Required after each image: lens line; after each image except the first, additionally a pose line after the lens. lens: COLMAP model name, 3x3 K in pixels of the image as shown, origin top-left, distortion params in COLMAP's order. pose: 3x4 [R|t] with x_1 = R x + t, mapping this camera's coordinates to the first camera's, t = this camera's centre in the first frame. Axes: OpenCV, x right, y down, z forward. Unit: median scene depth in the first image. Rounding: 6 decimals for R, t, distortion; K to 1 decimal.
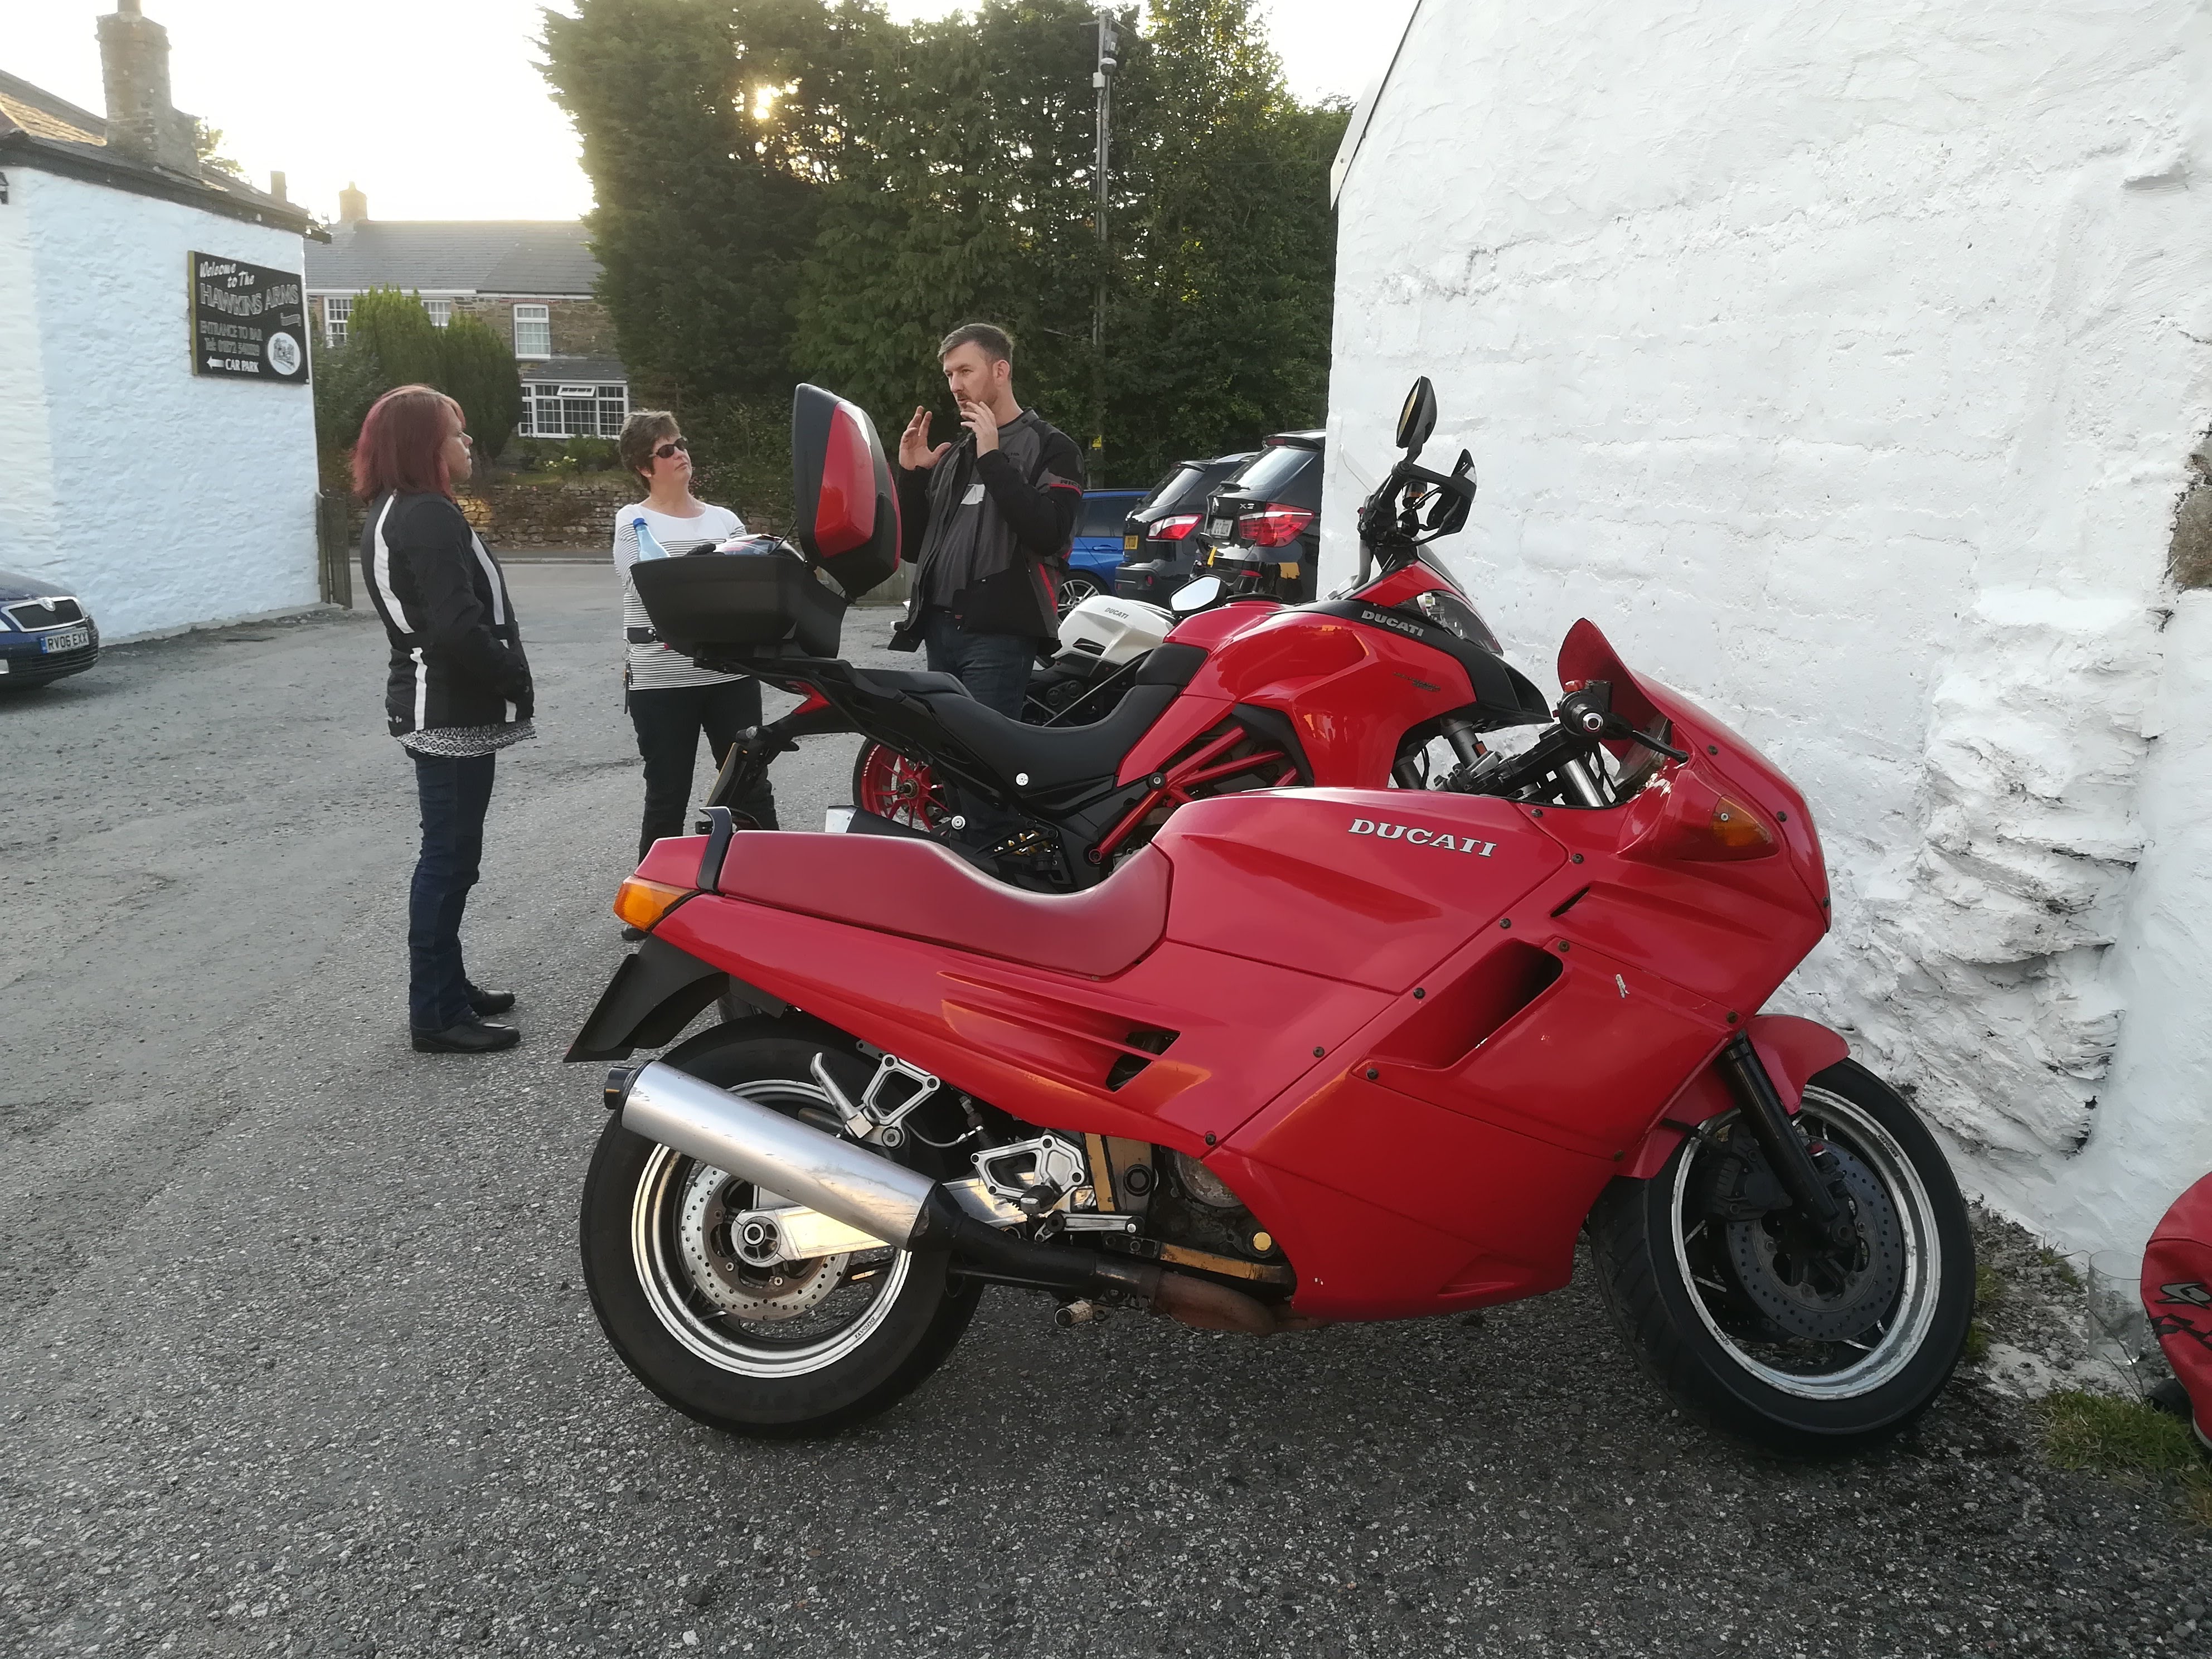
lens RADIAL K [[1680.7, 0, 1106.9], [0, 1680.7, 827.0], [0, 0, 1]] dist [-0.008056, -0.003444]
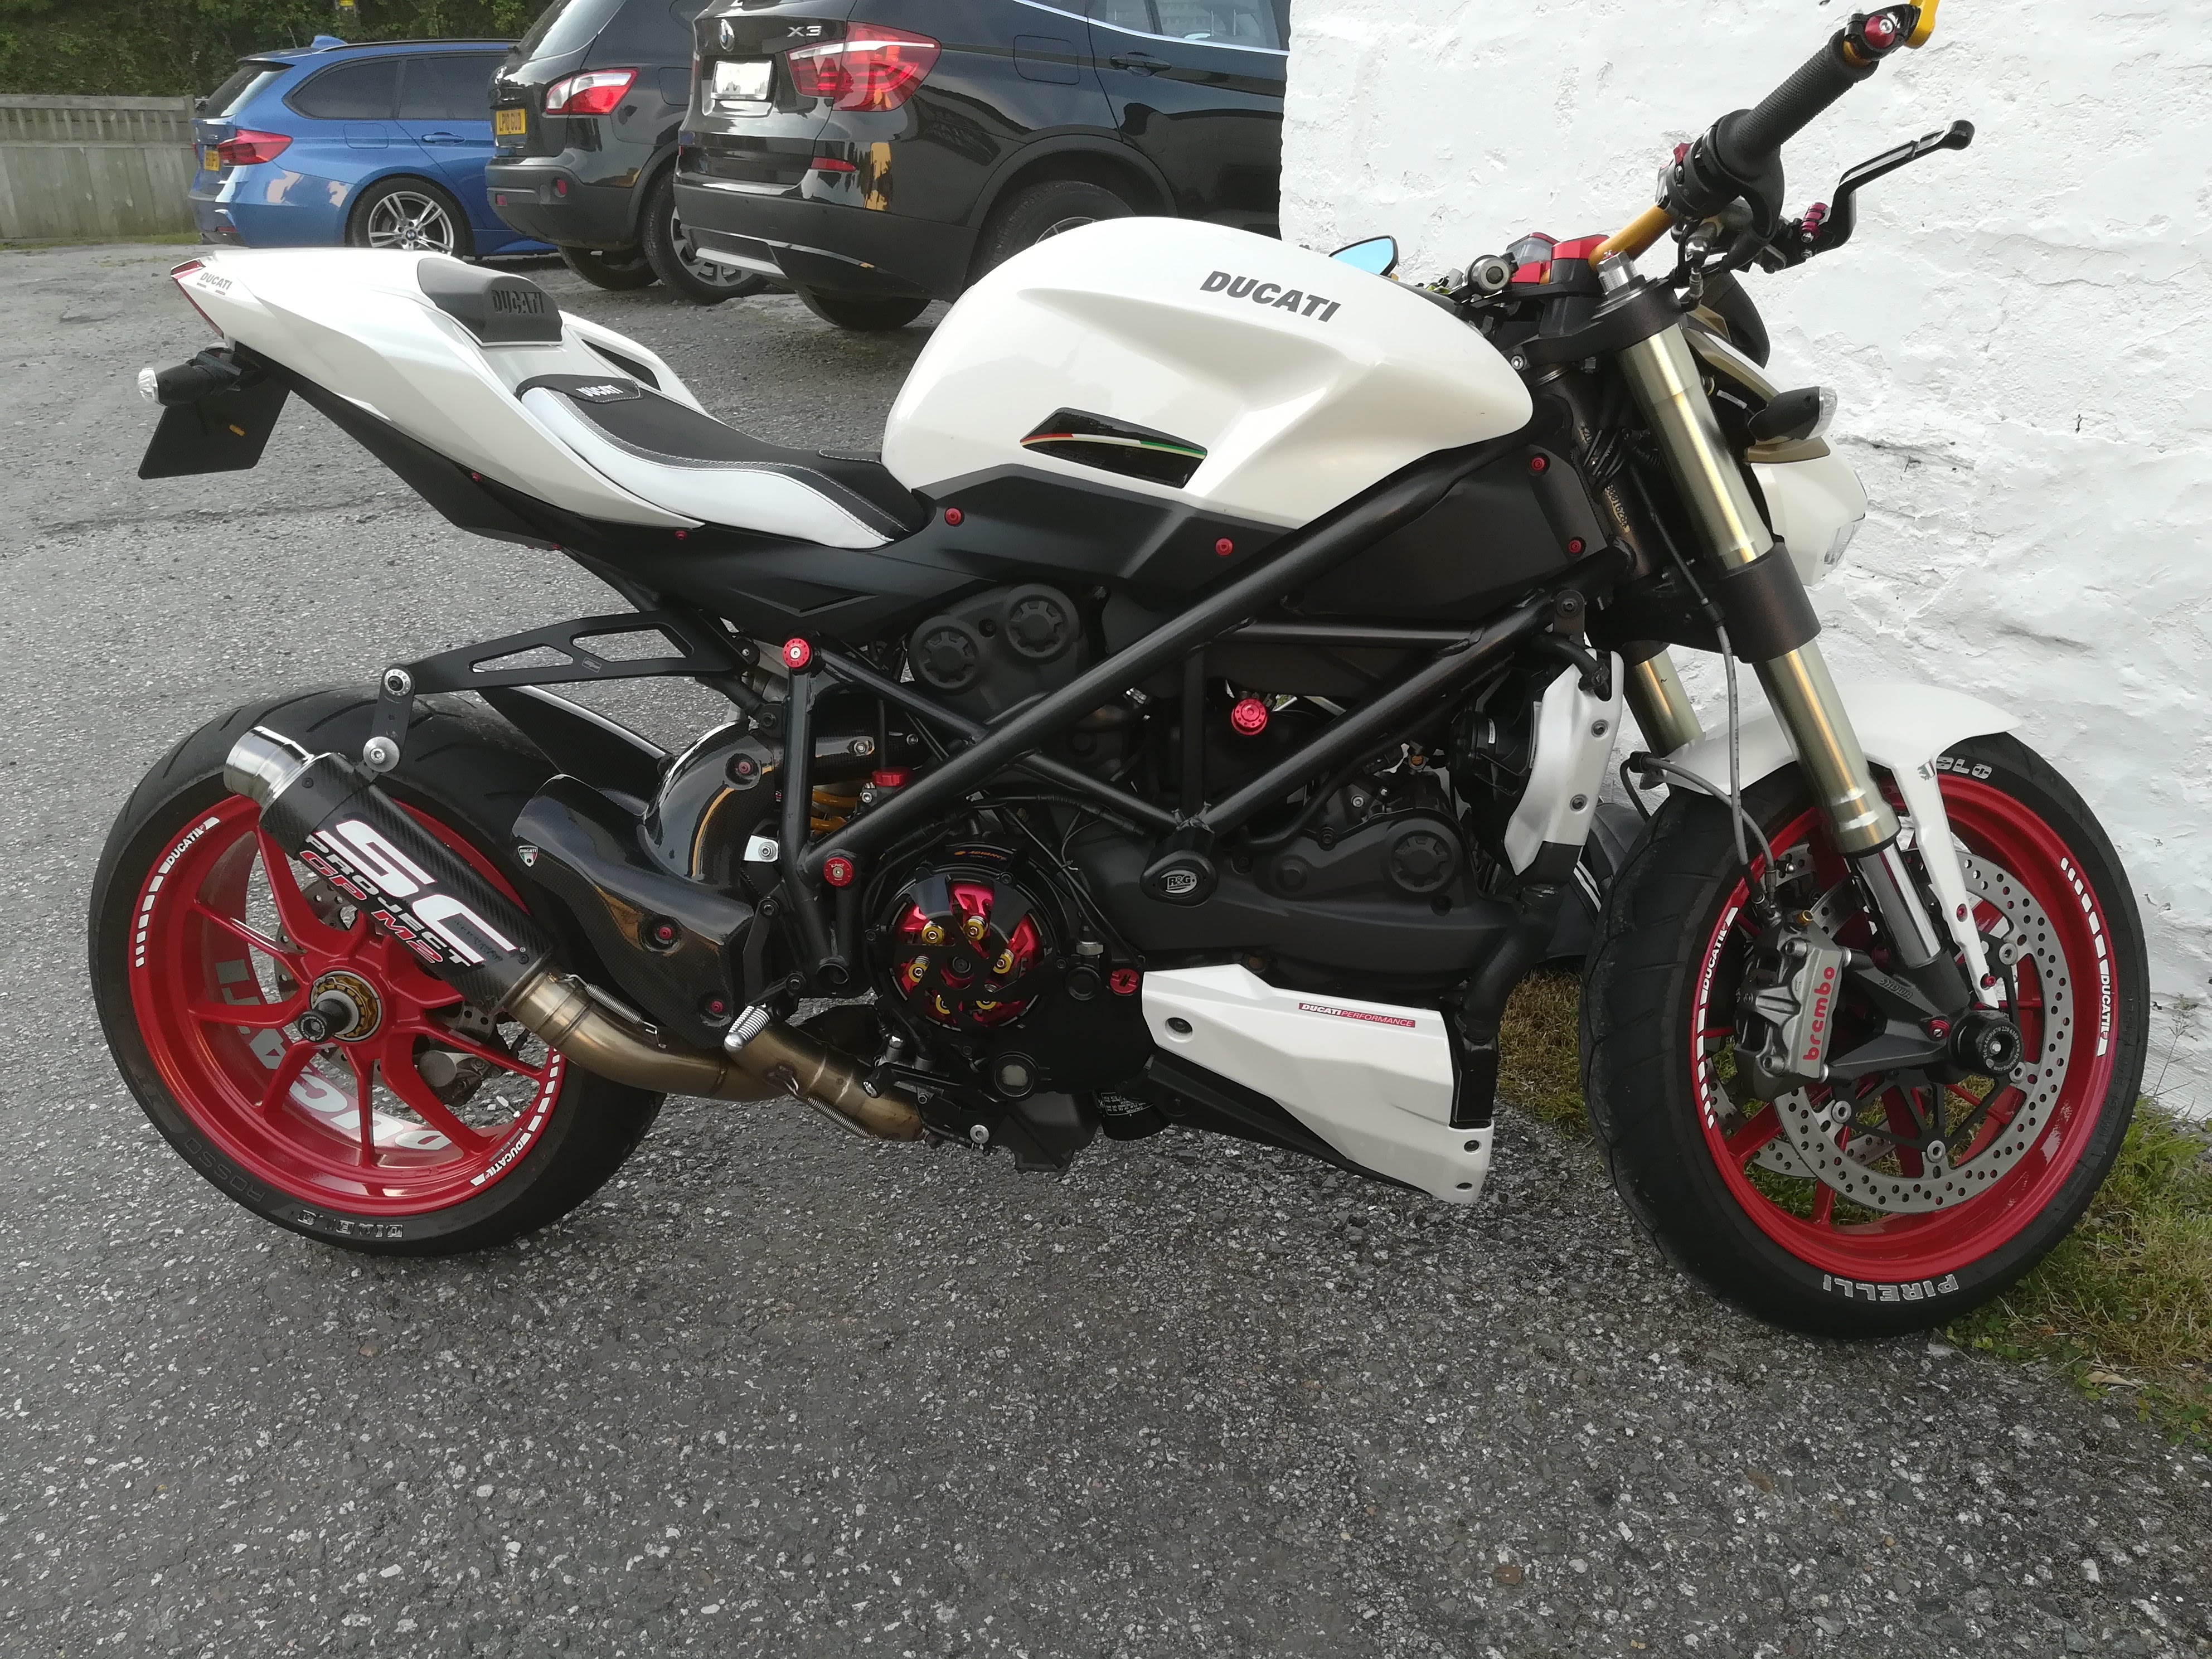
lens RADIAL K [[1680.7, 0, 1103.6], [0, 1680.7, 832.6], [0, 0, 1]] dist [-0.008056, -0.003444]
pose [[0.922879, -0.156313, 0.351939, -0.056016], [0.075488, 0.969614, 0.232702, -0.060895], [-0.377619, -0.188188, 0.906636, 0.433617]]
